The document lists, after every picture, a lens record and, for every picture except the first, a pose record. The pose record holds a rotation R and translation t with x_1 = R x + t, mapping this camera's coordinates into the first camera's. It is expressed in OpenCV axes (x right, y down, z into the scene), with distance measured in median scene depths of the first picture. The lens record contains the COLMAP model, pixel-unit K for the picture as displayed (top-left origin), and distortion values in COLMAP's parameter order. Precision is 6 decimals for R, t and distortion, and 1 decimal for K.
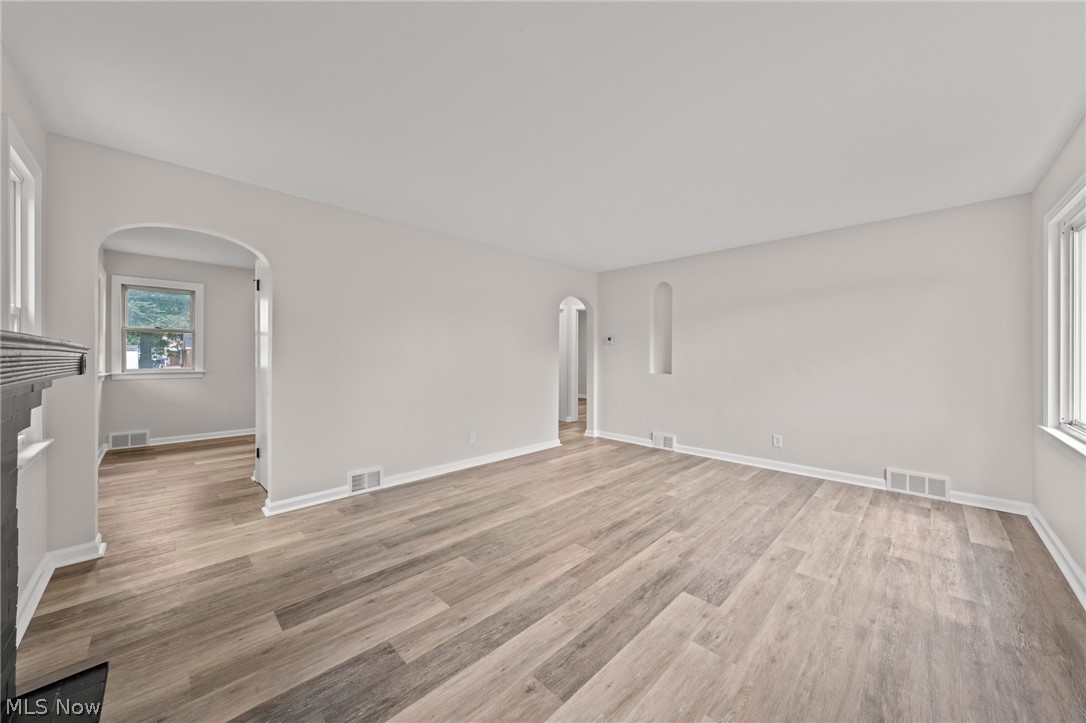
lens RADIAL K [[386.4, 0, 543.0], [0, 386.4, 361.5], [0, 0, 1]] dist [-0.000434, -0.000078]
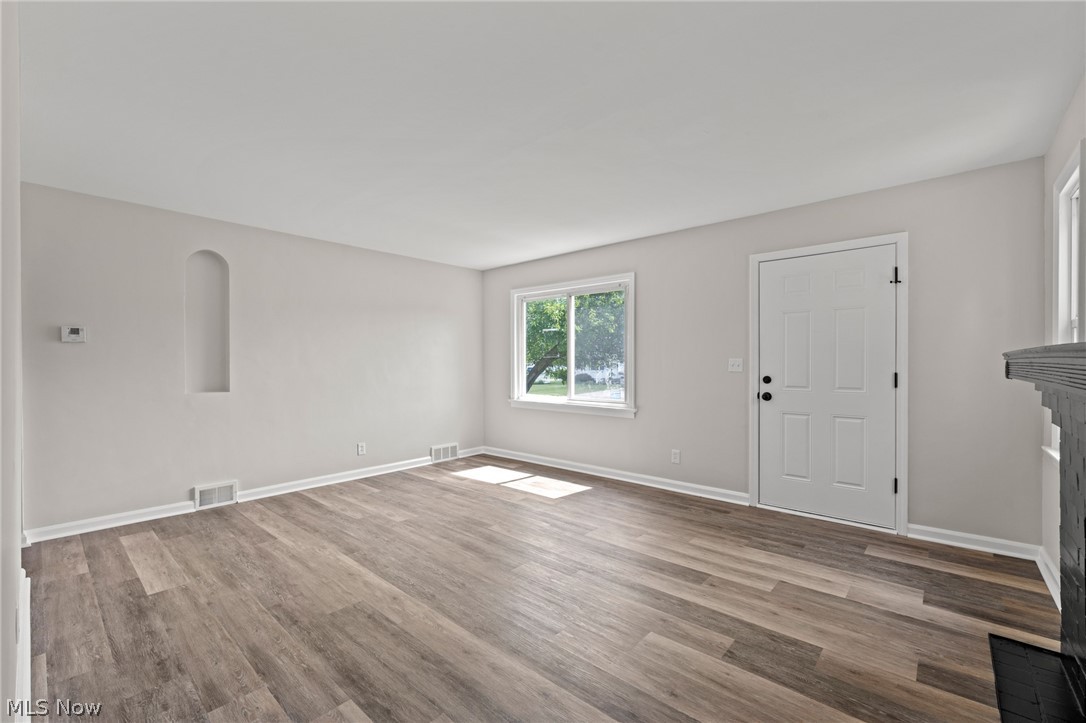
lens RADIAL K [[454.1, 0, 544.5], [0, 454.1, 357.9], [0, 0, 1]] dist [0.001139, 0.000045]
pose [[-0.057582, 0.009282, 0.998298, -0.933759], [0.019419, 0.999778, -0.008176, -0.016767], [-0.998152, 0.018915, -0.057750, 0.917498]]
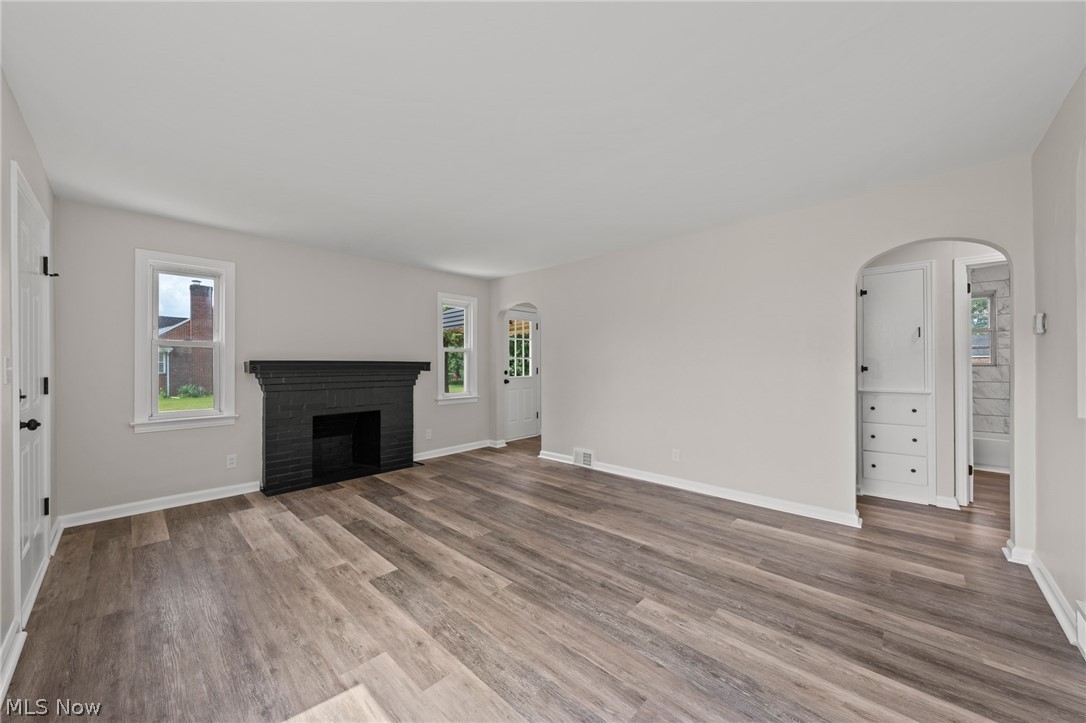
lens RADIAL K [[396.4, 0, 542.3], [0, 396.4, 359.0], [0, 0, 1]] dist [-0.000745, -0.000017]
pose [[0.025233, -0.017733, -0.999524, 1.176488], [-0.014494, 0.999731, -0.018102, -0.011676], [0.999577, 0.014944, 0.024969, 1.044699]]
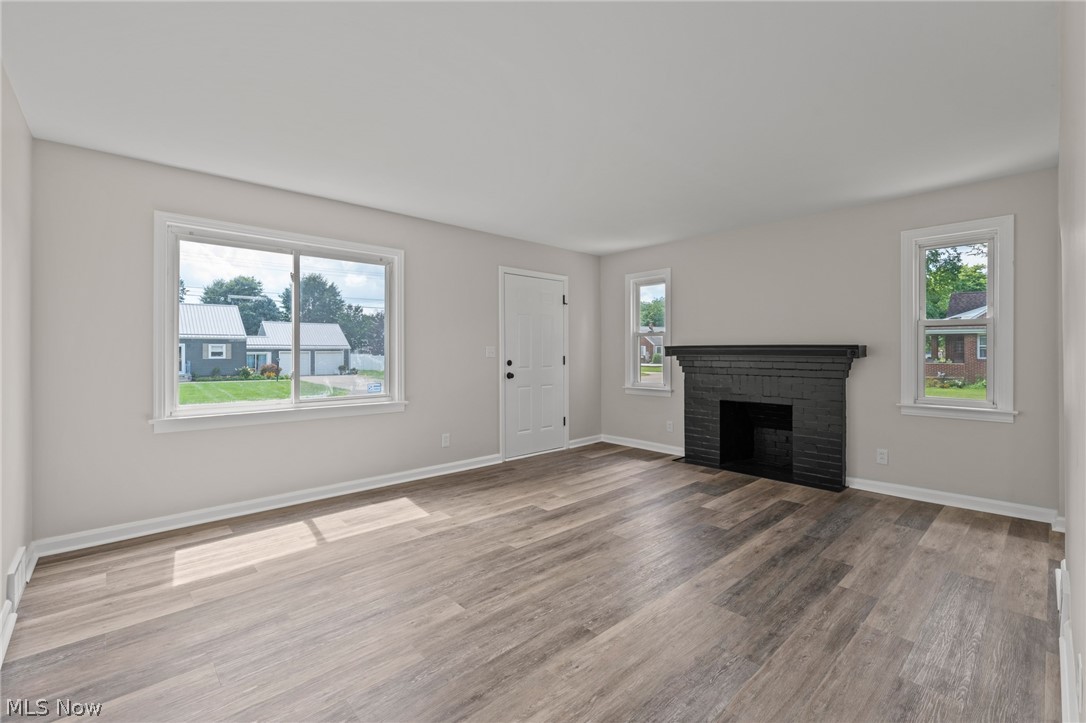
lens RADIAL K [[467.3, 0, 539.9], [0, 467.3, 350.3], [0, 0, 1]] dist [0.000221, -0.000078]
pose [[-0.998785, -0.000178, 0.049273, 0.231113], [0.000624, 0.999868, 0.016265, -0.031298], [-0.049269, 0.016276, -0.998653, 2.074589]]
